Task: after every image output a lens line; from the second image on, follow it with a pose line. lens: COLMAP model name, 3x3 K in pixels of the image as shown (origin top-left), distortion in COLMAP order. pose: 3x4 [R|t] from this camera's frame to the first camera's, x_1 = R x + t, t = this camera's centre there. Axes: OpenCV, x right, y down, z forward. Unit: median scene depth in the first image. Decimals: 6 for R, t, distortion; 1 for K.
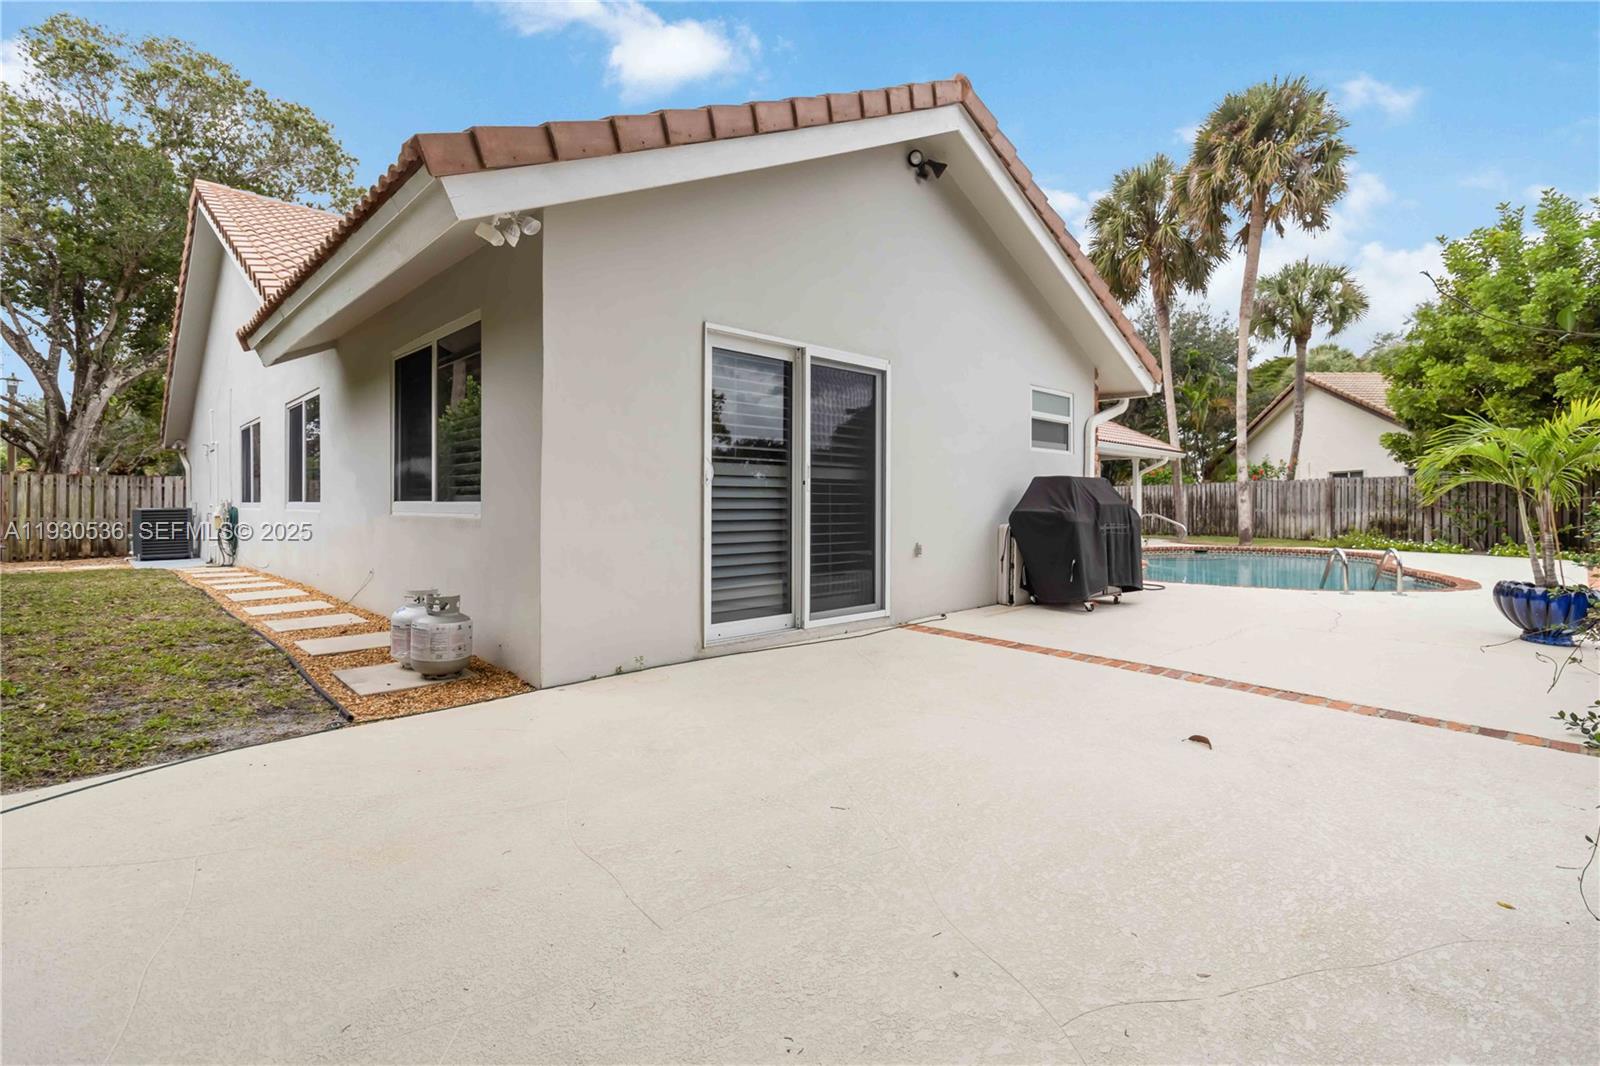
lens RADIAL K [[728.3, 0, 856.3], [0, 728.3, 582.0], [0, 0, 1]] dist [0.002057, 0.000119]
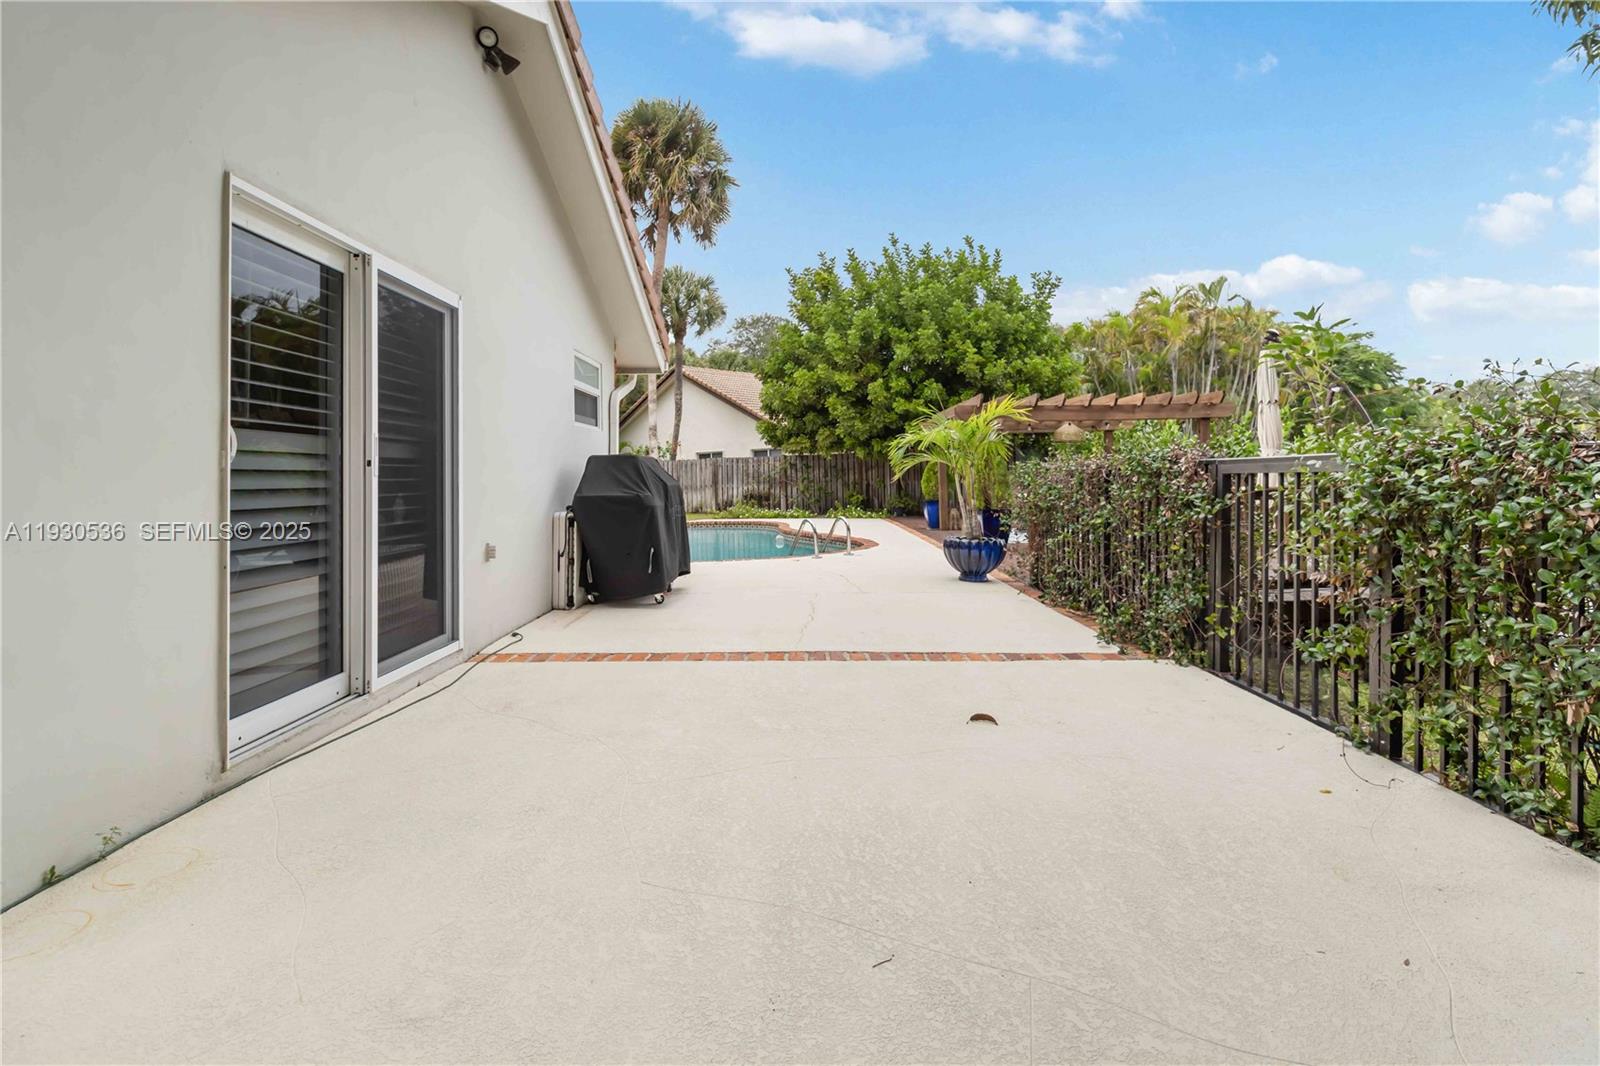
lens RADIAL K [[741.6, 0, 803.3], [0, 741.6, 512.4], [0, 0, 1]] dist [0.000735, 0.000153]
pose [[0.706583, -0.049150, 0.705921, -0.190947], [0.096858, 0.994913, -0.027677, -0.028186], [-0.700970, 0.087930, 0.707749, 0.200002]]
